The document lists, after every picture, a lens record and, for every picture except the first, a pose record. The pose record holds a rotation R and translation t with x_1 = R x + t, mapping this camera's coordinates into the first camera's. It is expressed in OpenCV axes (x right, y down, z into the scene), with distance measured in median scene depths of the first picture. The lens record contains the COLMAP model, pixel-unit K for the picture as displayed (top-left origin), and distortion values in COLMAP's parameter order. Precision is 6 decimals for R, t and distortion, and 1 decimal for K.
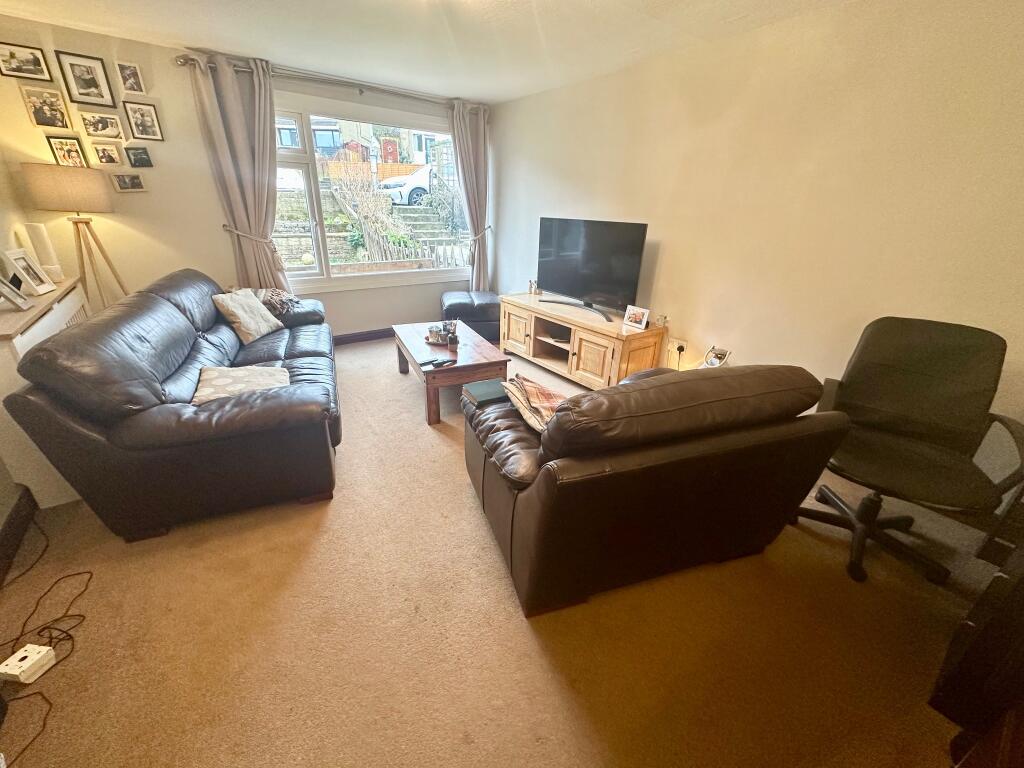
lens RADIAL K [[409.6, 0, 512.0], [0, 409.6, 382.5], [0, 0, 1]] dist [-0.001489, -0.000057]
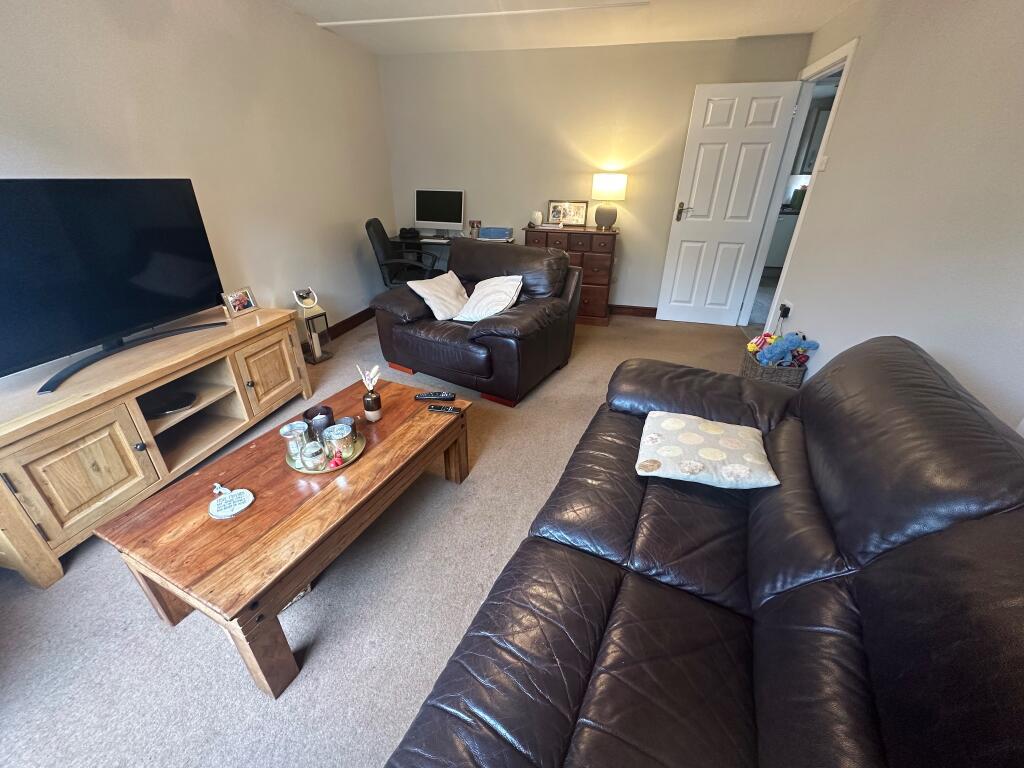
lens RADIAL K [[409.6, 0, 510.3], [0, 409.6, 382.3], [0, 0, 1]] dist [-0.001489, -0.000057]
pose [[-0.631088, -0.390775, 0.670091, -0.572129], [0.280111, 0.690754, 0.666631, -0.402896], [-0.723371, 0.608403, -0.326466, 0.907826]]
